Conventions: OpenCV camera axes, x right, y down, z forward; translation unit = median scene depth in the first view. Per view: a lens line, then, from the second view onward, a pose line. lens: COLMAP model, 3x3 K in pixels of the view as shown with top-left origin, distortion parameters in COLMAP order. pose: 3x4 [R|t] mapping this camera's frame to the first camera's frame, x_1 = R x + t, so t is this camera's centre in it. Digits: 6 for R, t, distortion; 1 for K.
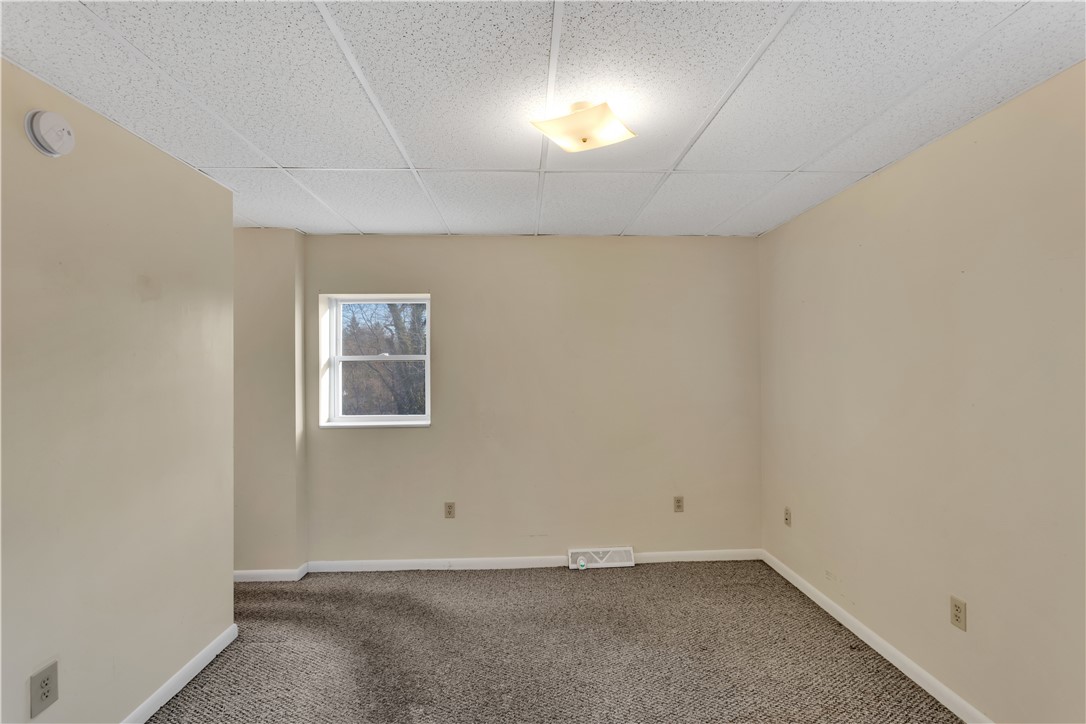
lens RADIAL K [[510.9, 0, 543.0], [0, 510.9, 362.0], [0, 0, 1]] dist [-0.000186, 0.001378]
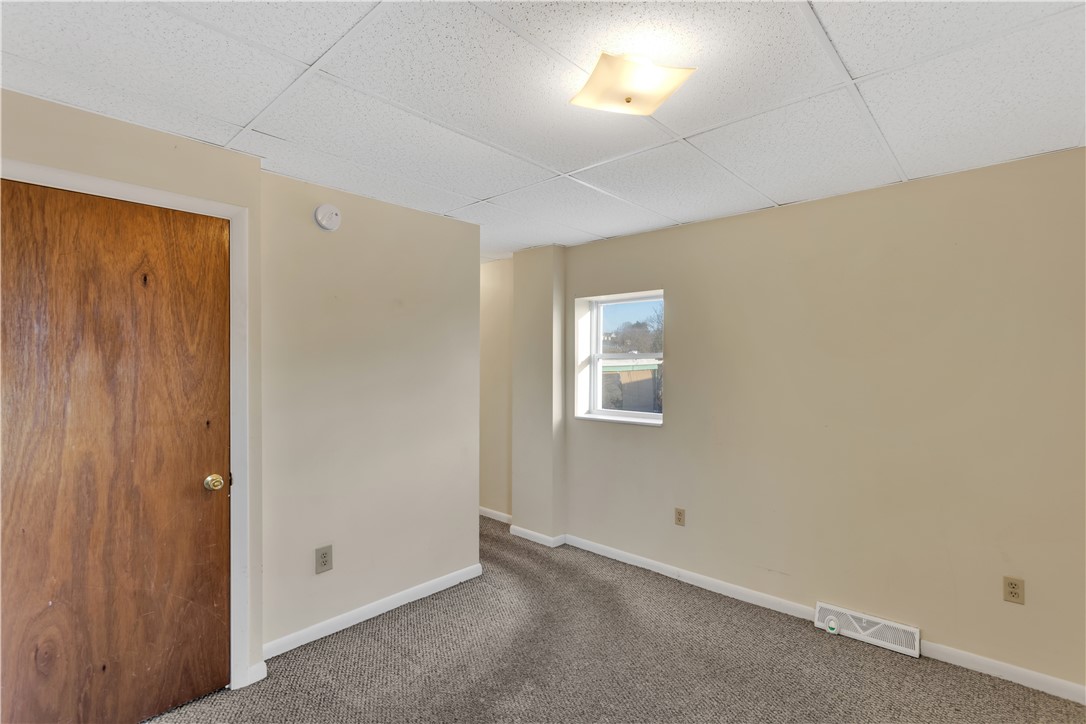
lens RADIAL K [[510.9, 0, 543.0], [0, 510.9, 362.0], [0, 0, 1]] dist [-0.000186, 0.001378]
pose [[0.706936, 0.008533, -0.707226, 0.308897], [-0.003240, 0.999956, 0.008827, -0.003632], [0.707270, -0.003949, 0.706933, 0.158828]]
